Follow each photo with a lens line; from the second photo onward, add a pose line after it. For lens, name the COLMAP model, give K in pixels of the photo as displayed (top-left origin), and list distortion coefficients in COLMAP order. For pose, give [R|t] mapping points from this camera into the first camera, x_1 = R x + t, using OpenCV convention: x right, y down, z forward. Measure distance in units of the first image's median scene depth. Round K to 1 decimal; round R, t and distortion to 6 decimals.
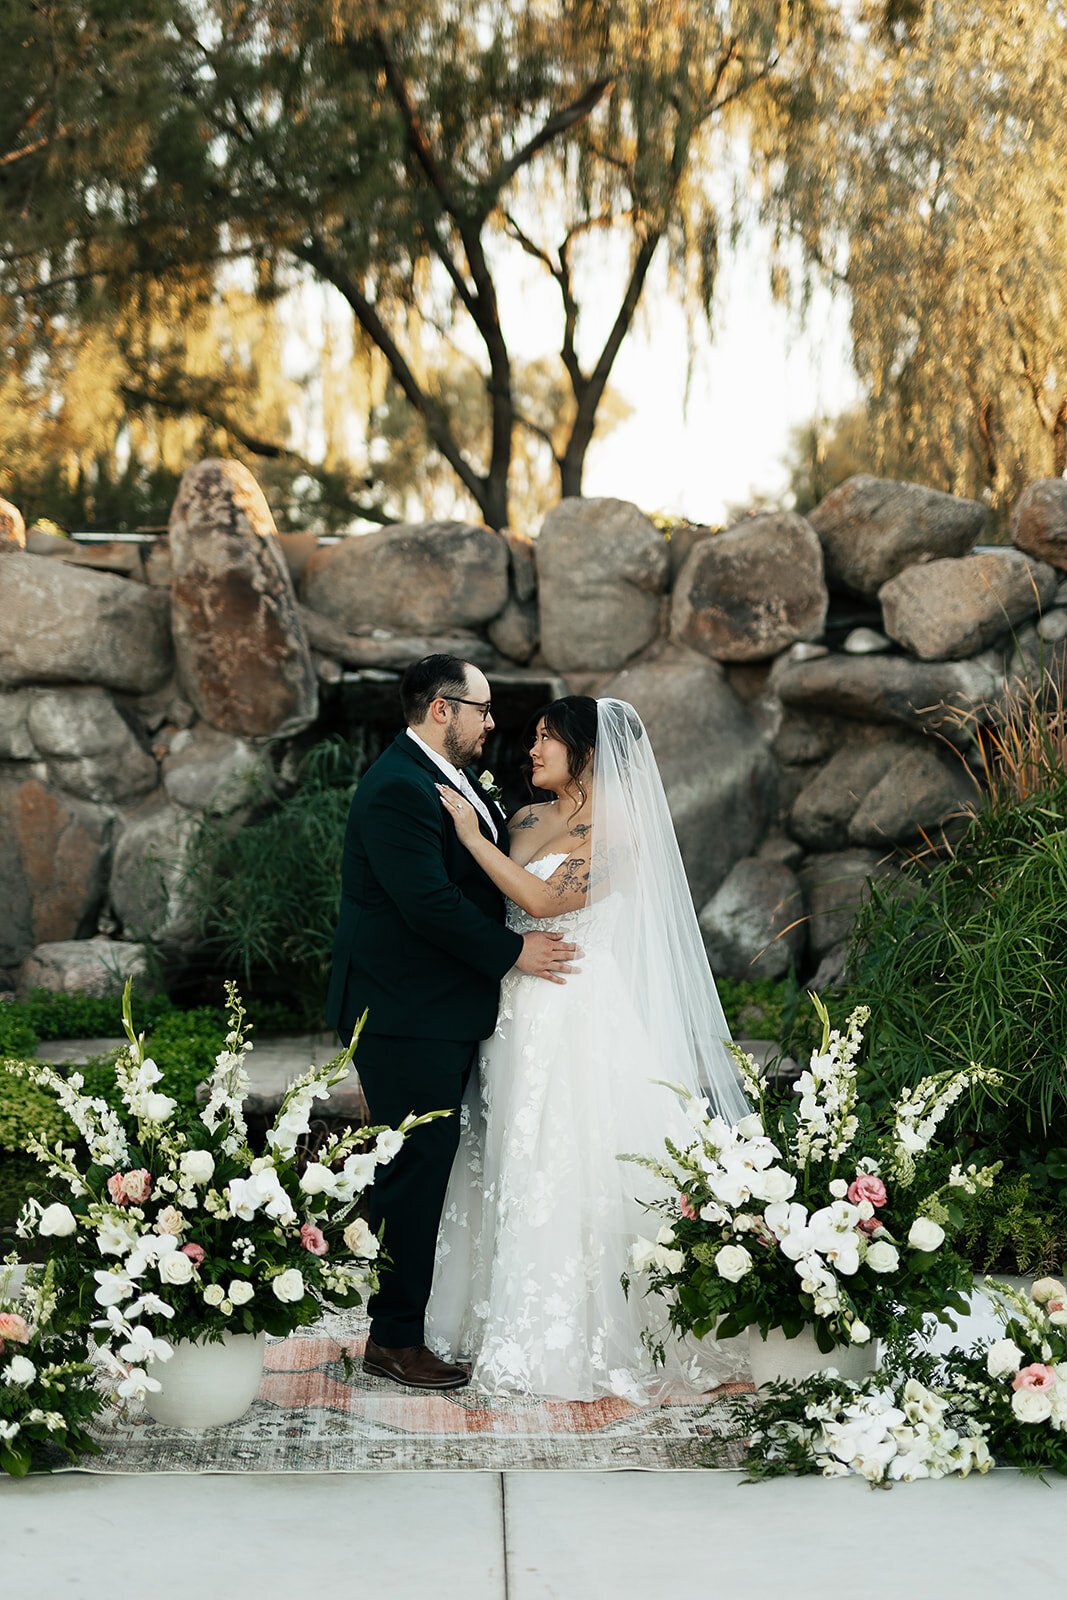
lens RADIAL K [[2317.9, 0, 533.5], [0, 2317.9, 800.0], [0, 0, 1]] dist [0.007128, -0.005954]
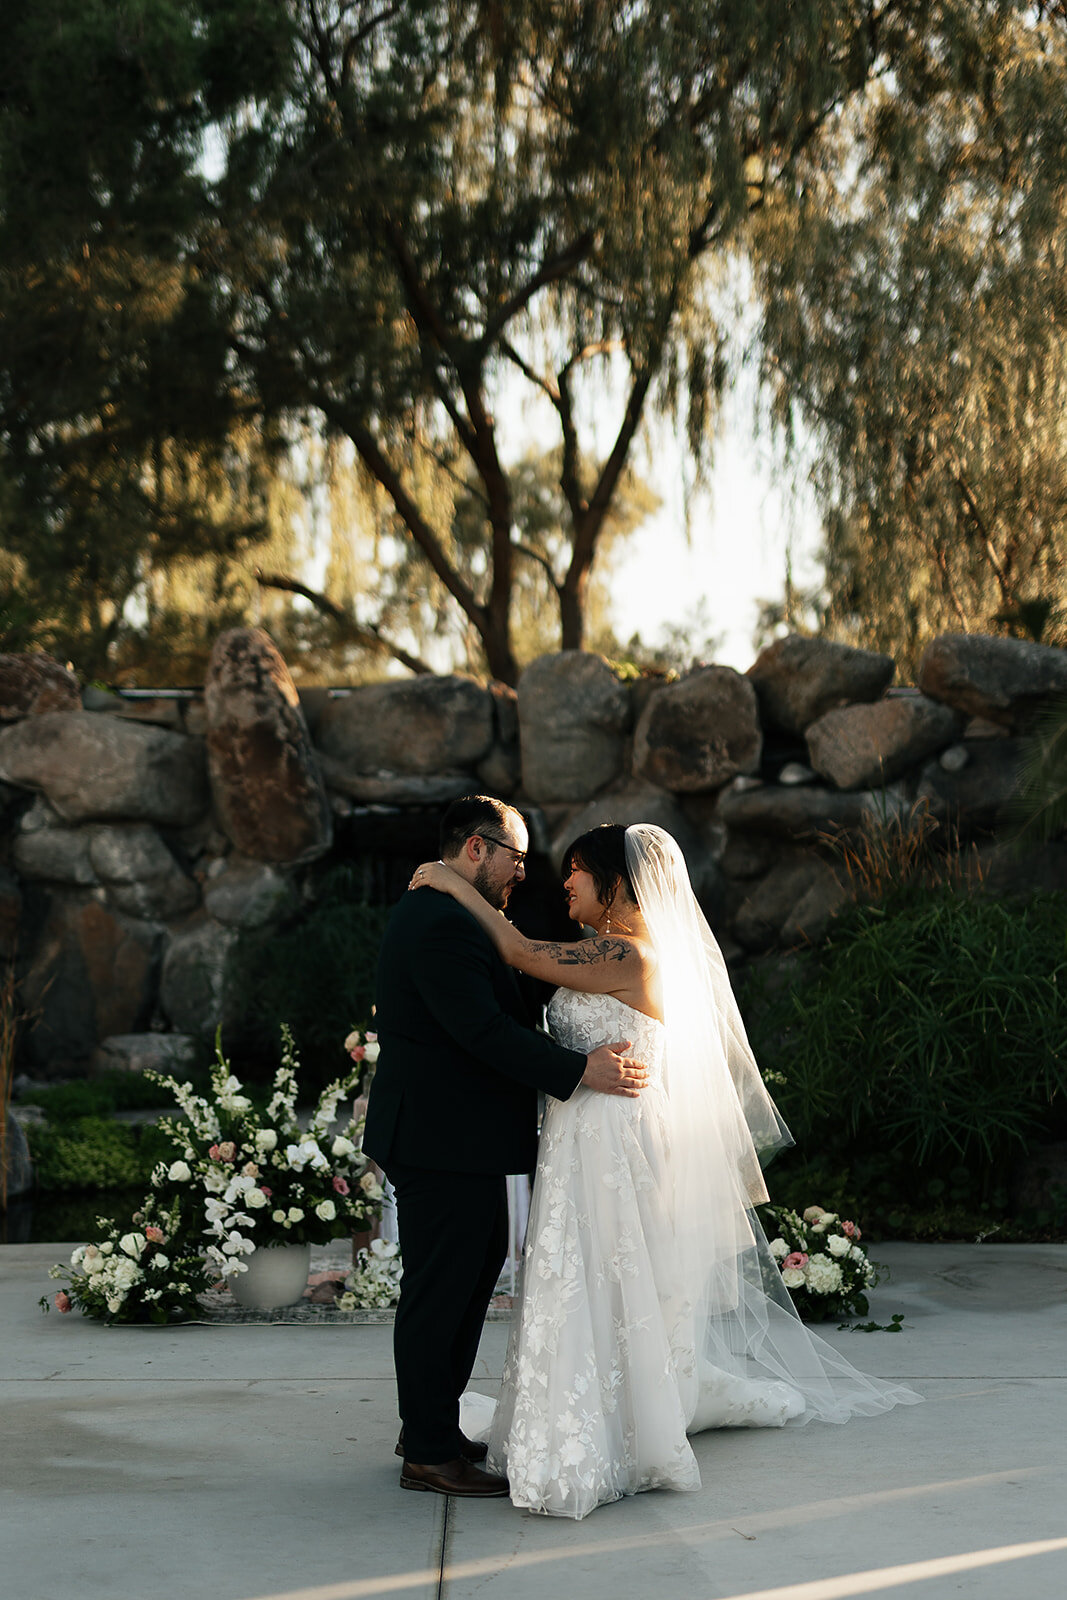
lens RADIAL K [[2624.9, 0, 536.7], [0, 2624.9, 972.4], [0, 0, 1]] dist [0.006870, -0.012919]
pose [[0.999814, -0.014229, -0.013002, 0.028036], [0.014449, 0.999752, 0.016923, 0.008054], [0.012758, -0.017108, 0.999772, -0.345039]]
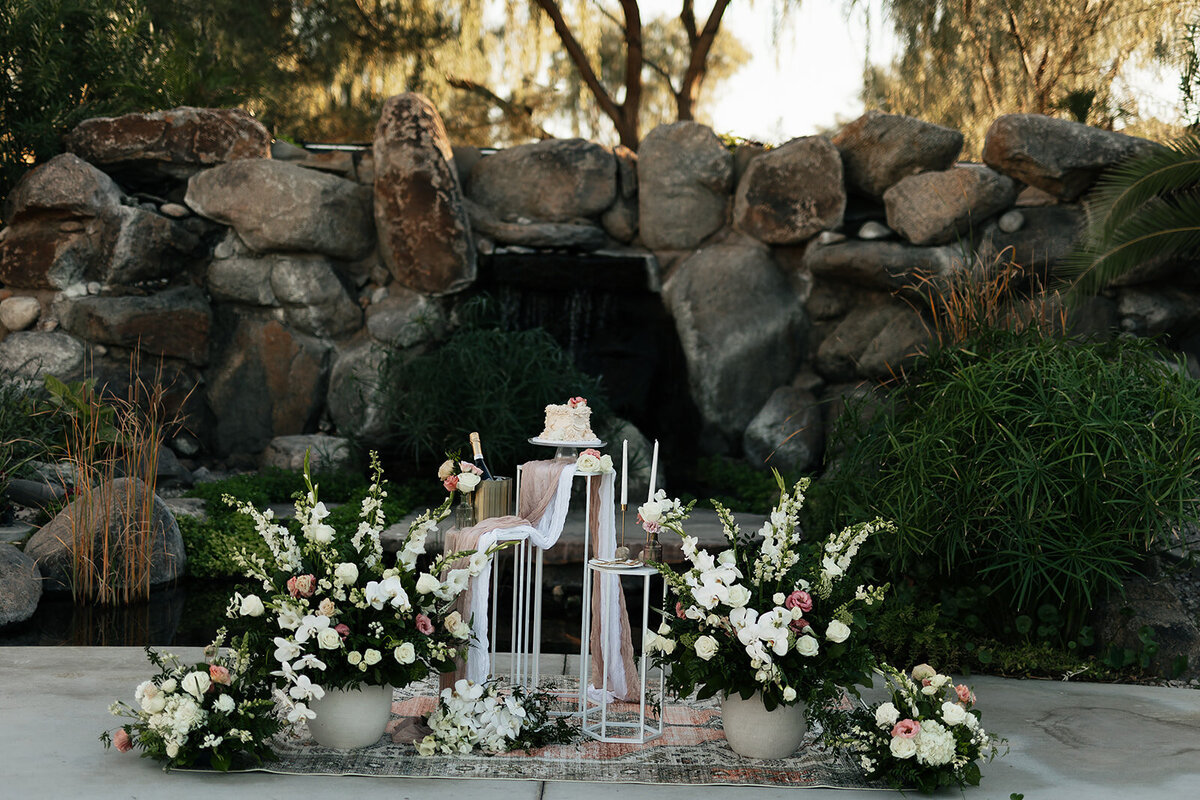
lens RADIAL K [[1738.4, 0, 594.4], [0, 1738.4, 414.7], [0, 0, 1]] dist [0.007128, -0.005954]
pose [[0.998711, 0.020530, -0.046412, 0.028280], [-0.018793, 0.999118, 0.037560, 0.005266], [0.047142, -0.036639, 0.998216, -0.045243]]
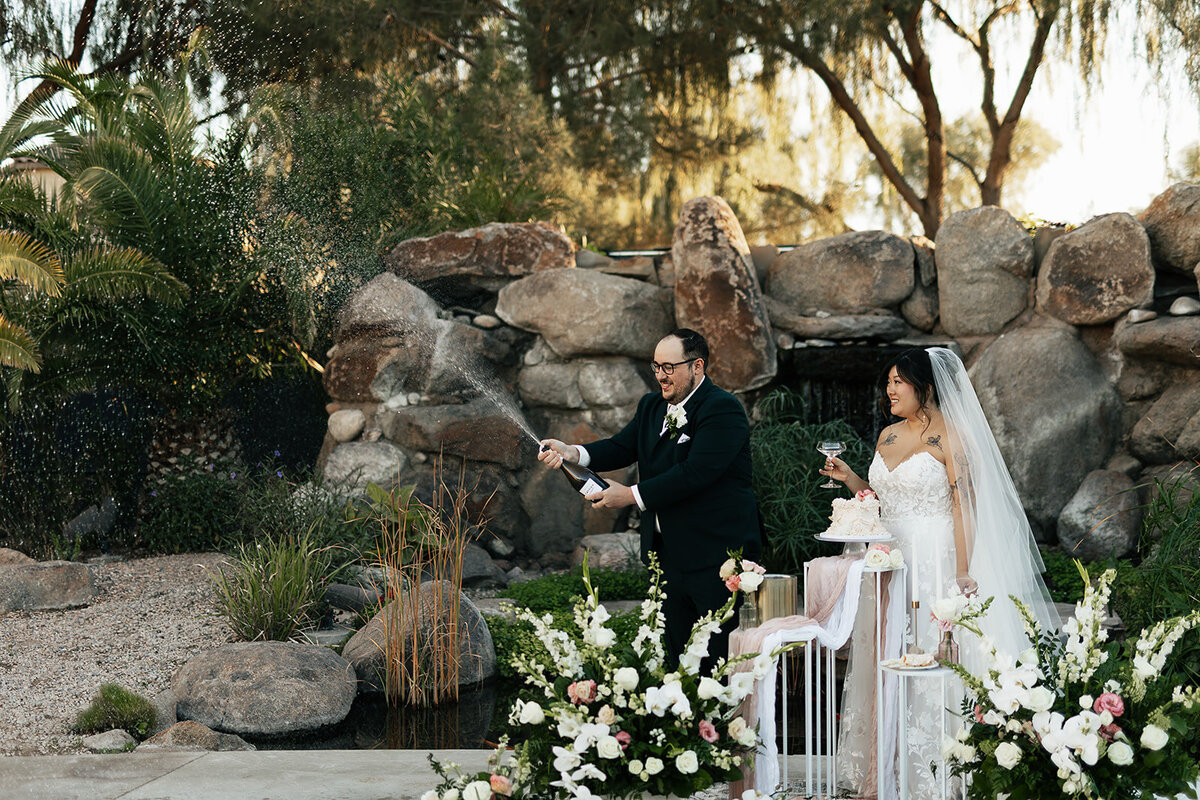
lens RADIAL K [[1661.7, 0, 600.0], [0, 1661.7, 400.0], [0, 0, 1]] dist [-0.000992, -0.007774]
pose [[0.971978, -0.023676, -0.233876, 0.038538], [0.017988, 0.999489, -0.026426, 0.004925], [0.234382, 0.021478, 0.971907, -0.008169]]
